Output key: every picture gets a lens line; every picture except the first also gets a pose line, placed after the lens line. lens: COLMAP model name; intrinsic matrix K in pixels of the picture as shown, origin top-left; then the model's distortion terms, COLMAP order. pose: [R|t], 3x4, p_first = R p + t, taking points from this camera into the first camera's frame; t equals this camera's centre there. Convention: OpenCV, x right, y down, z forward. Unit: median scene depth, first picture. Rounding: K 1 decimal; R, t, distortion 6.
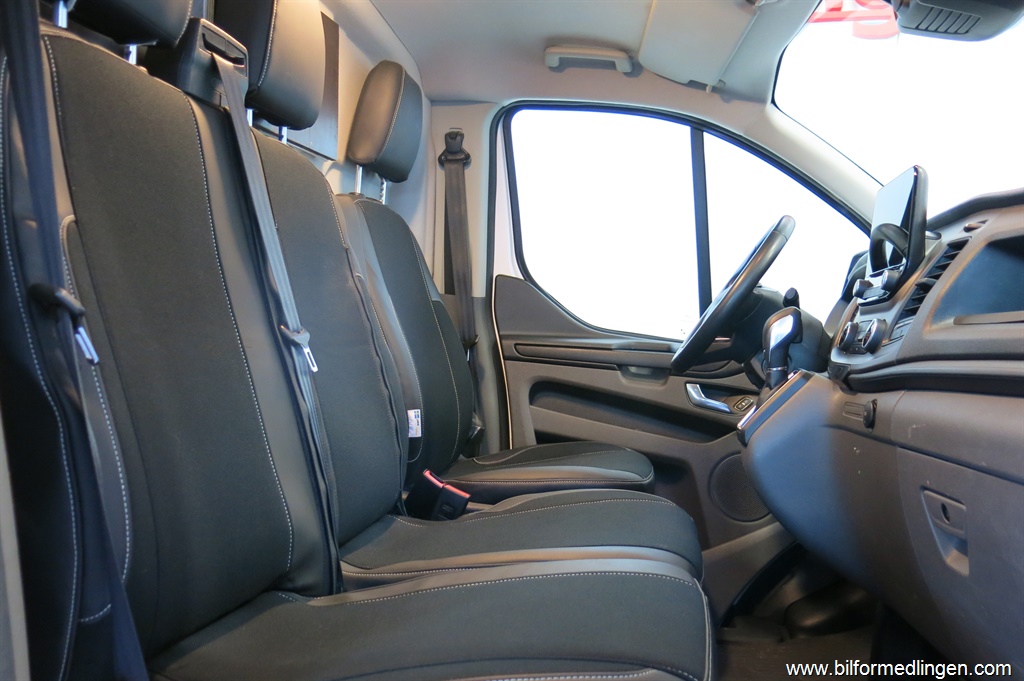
lens RADIAL K [[856.0, 0, 512.0], [0, 856.0, 340.5], [0, 0, 1]] dist [-0.008754, 0.002187]
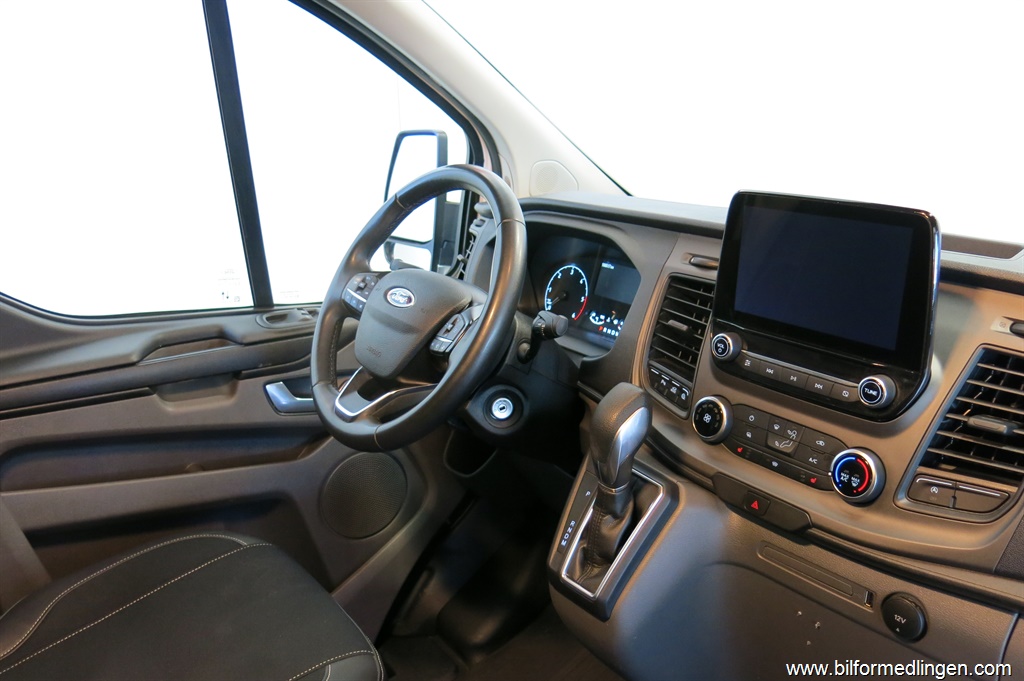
lens RADIAL K [[856.0, 0, 512.0], [0, 856.0, 340.5], [0, 0, 1]] dist [-0.008754, 0.002187]
pose [[0.691446, -0.273872, 0.668503, -0.096009], [0.054348, 0.942453, 0.329891, -0.189455], [-0.720381, -0.191769, 0.666540, 0.432928]]
